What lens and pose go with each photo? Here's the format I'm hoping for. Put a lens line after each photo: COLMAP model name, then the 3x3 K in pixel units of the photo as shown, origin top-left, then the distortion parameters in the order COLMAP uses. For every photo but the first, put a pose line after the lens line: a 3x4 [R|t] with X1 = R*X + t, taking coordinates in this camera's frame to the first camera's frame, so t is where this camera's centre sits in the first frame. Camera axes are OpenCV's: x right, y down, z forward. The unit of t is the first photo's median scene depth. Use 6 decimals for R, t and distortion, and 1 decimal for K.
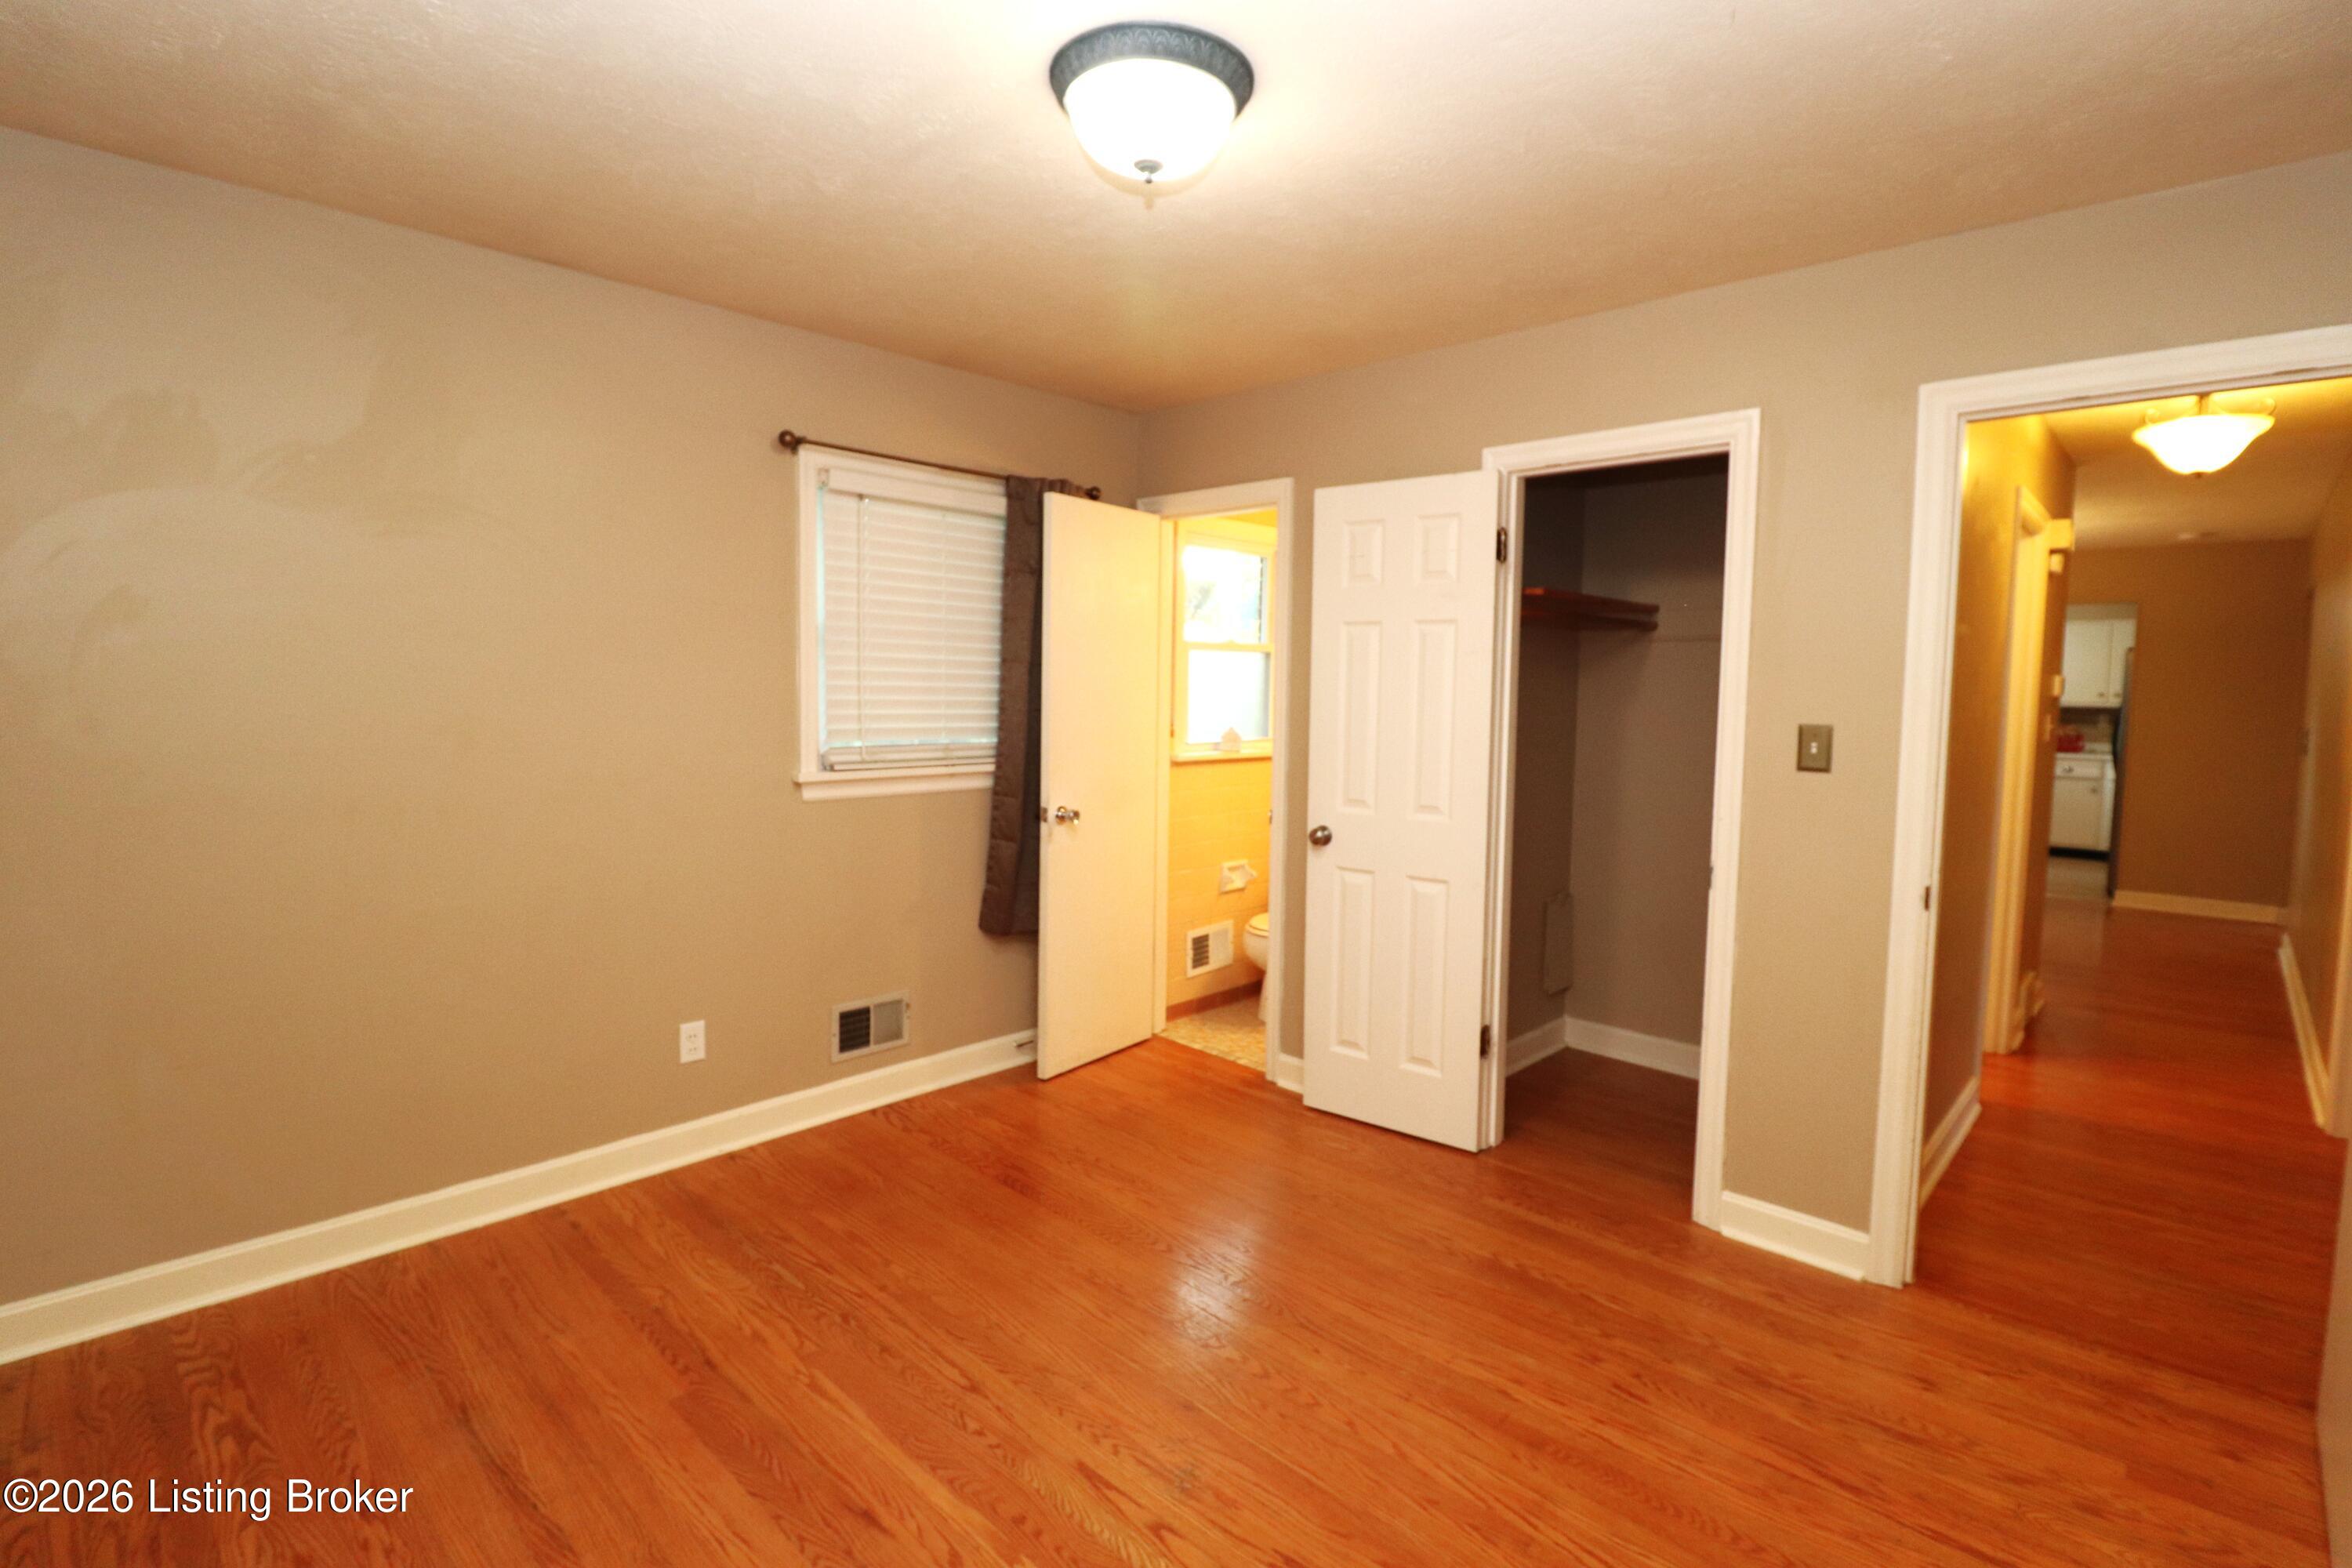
lens RADIAL K [[1101.1, 0, 1172.0], [0, 1101.1, 776.8], [0, 0, 1]] dist [-0.004411, -0.002456]
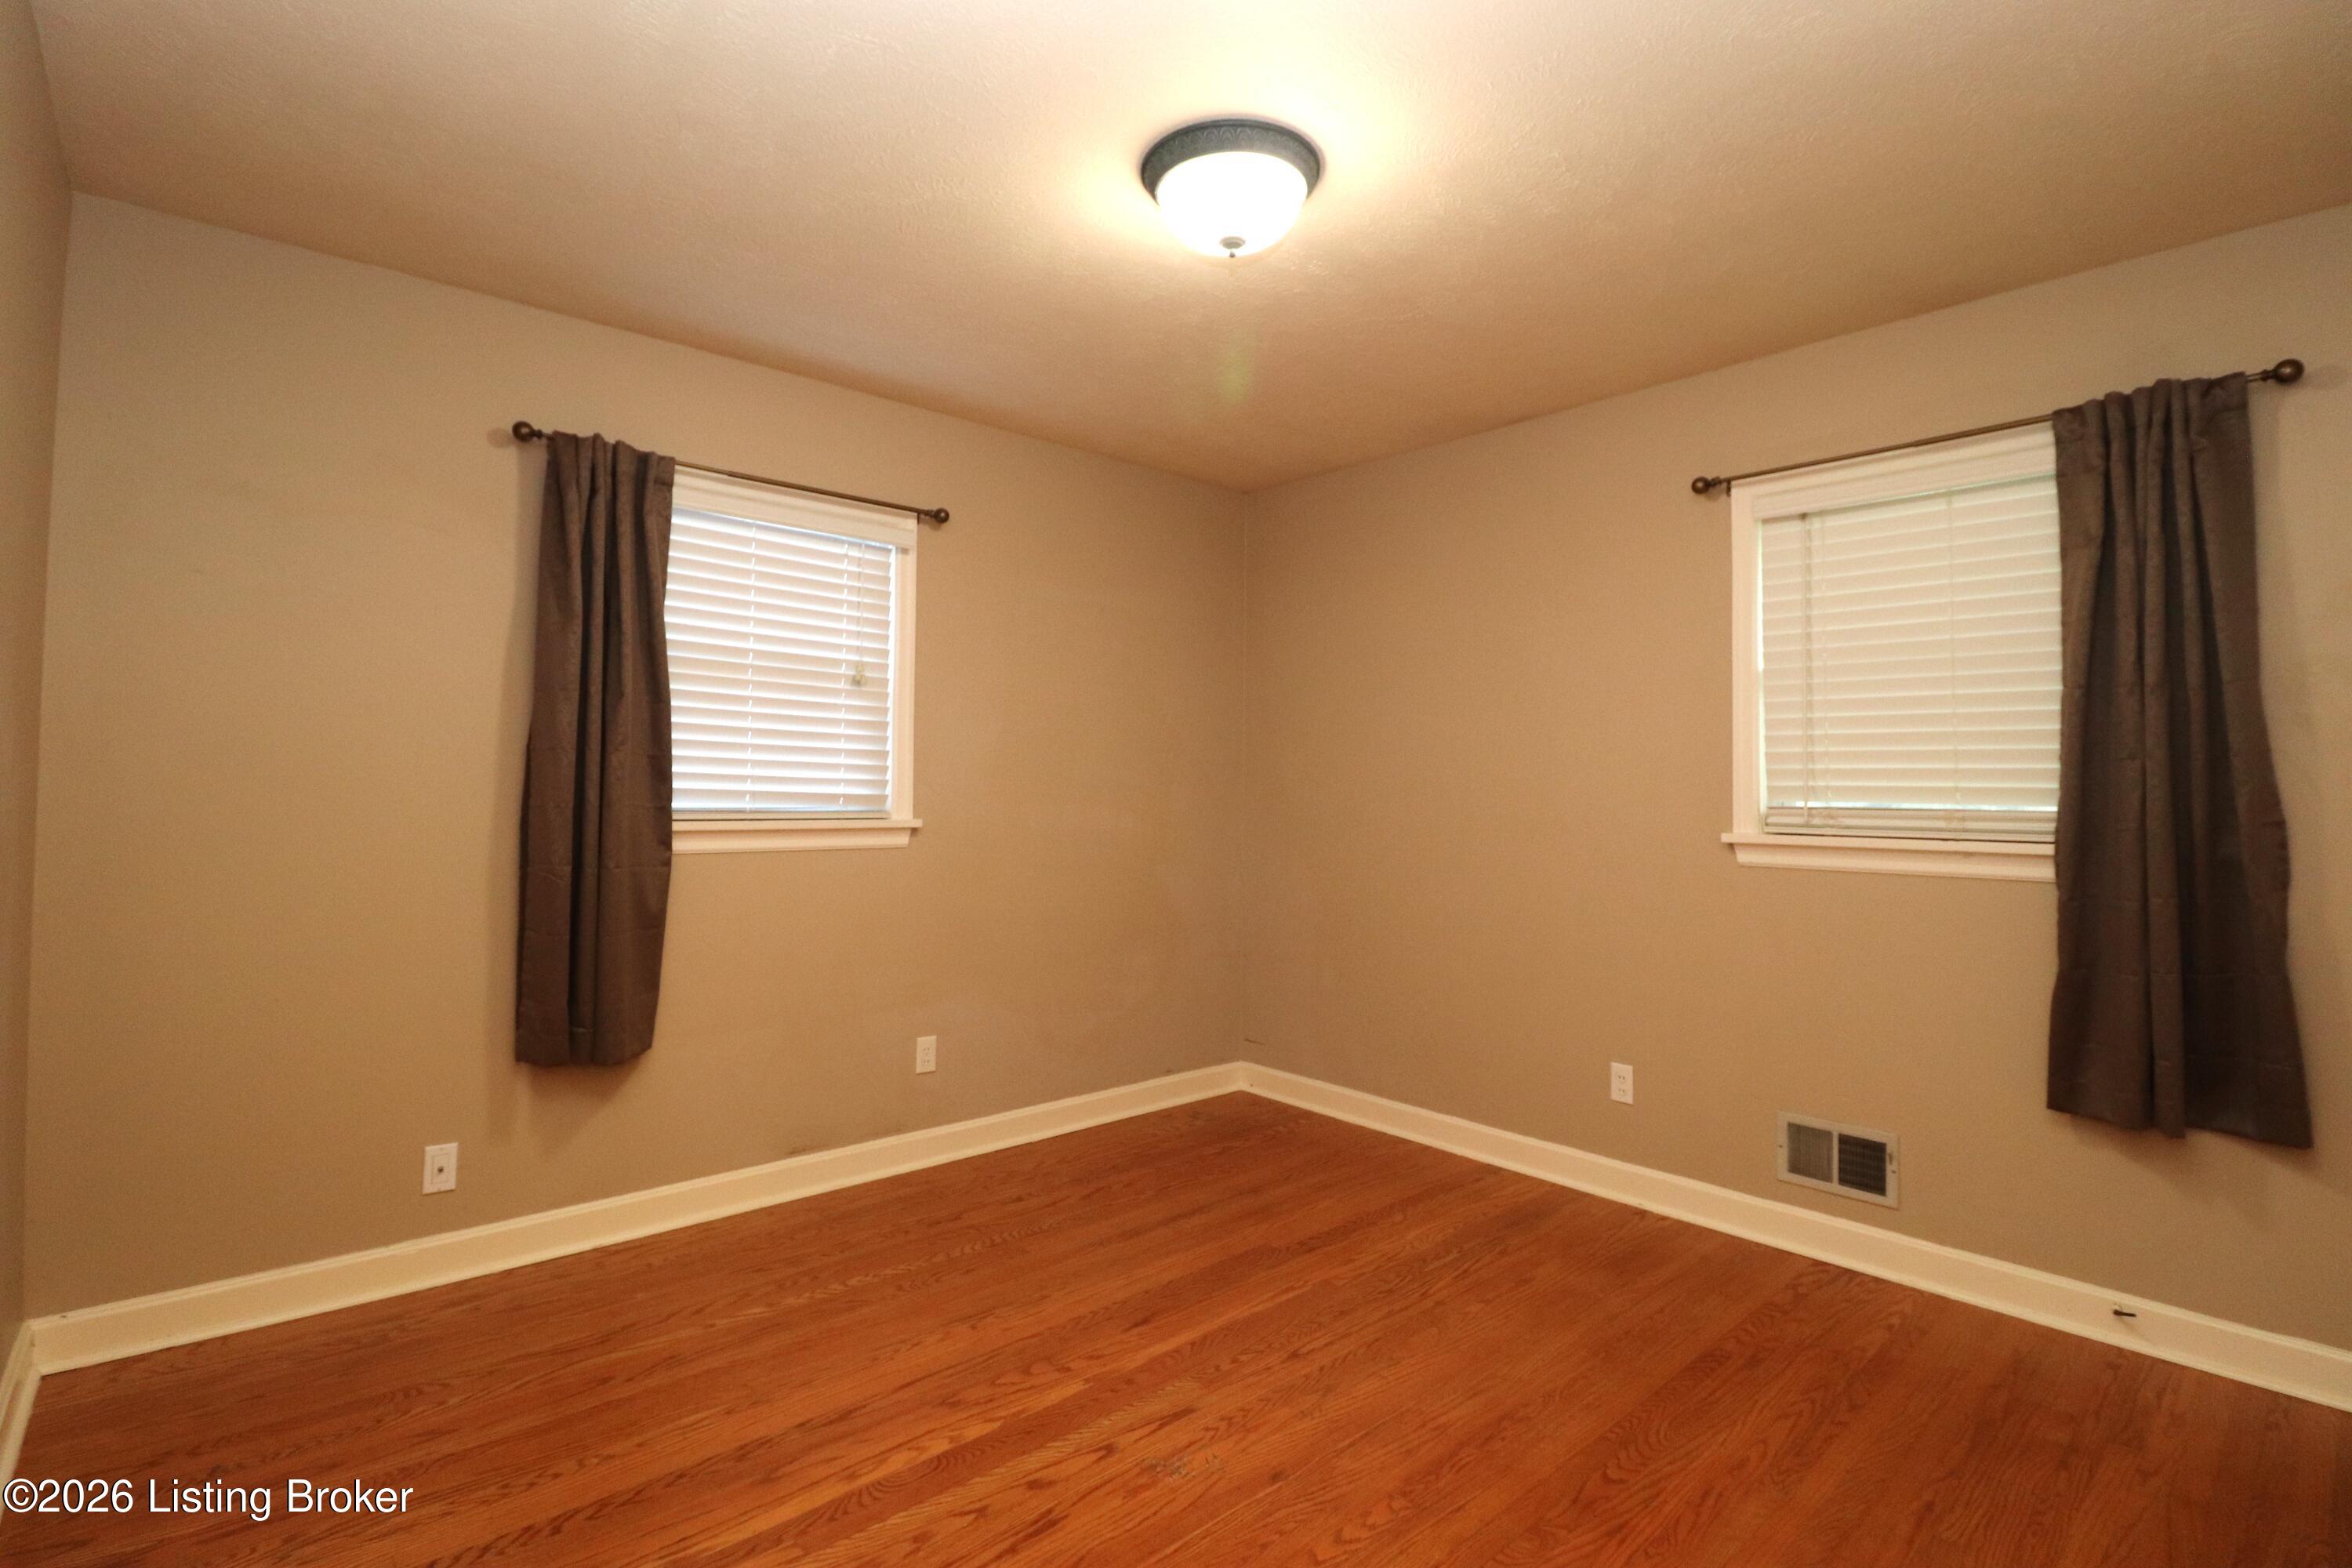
lens RADIAL K [[1101.1, 0, 1173.7], [0, 1101.1, 775.0], [0, 0, 1]] dist [-0.004411, -0.002456]
pose [[-0.078180, -0.030148, -0.996483, 0.726556], [-0.095407, 0.995181, -0.022623, 0.016130], [0.992364, 0.093302, -0.080680, 0.714239]]
